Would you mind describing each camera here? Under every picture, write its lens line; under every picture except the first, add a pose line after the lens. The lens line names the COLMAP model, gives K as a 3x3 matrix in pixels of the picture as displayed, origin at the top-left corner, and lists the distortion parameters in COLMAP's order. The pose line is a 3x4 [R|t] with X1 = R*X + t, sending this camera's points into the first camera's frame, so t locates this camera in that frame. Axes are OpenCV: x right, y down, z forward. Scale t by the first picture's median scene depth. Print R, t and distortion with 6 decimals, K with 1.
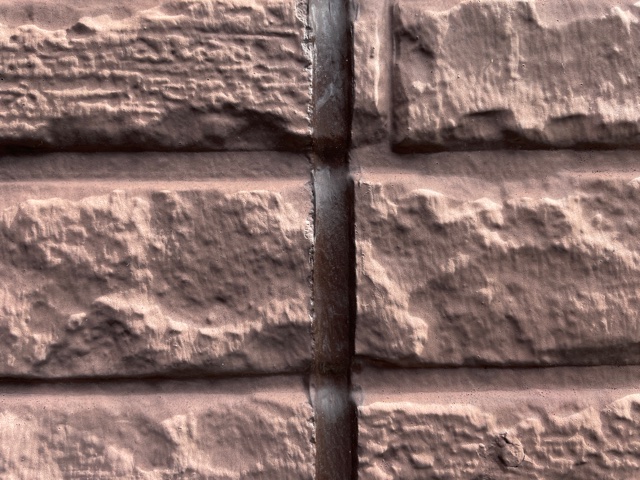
lens RADIAL K [[484.0, 0, 320.0], [0, 484.0, 240.0], [0, 0, 1]] dist [0.012839, -0.000153]
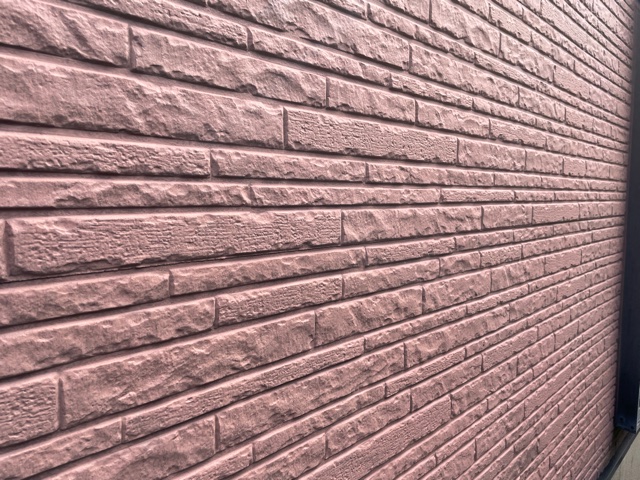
lens RADIAL K [[484.0, 0, 320.0], [0, 484.0, 240.0], [0, 0, 1]] dist [0.012839, -0.000153]
pose [[0.711024, -0.047179, 0.701583, -1.413317], [-0.002646, 0.997560, 0.069764, 0.793925], [-0.703163, -0.051460, 0.709164, -2.538260]]
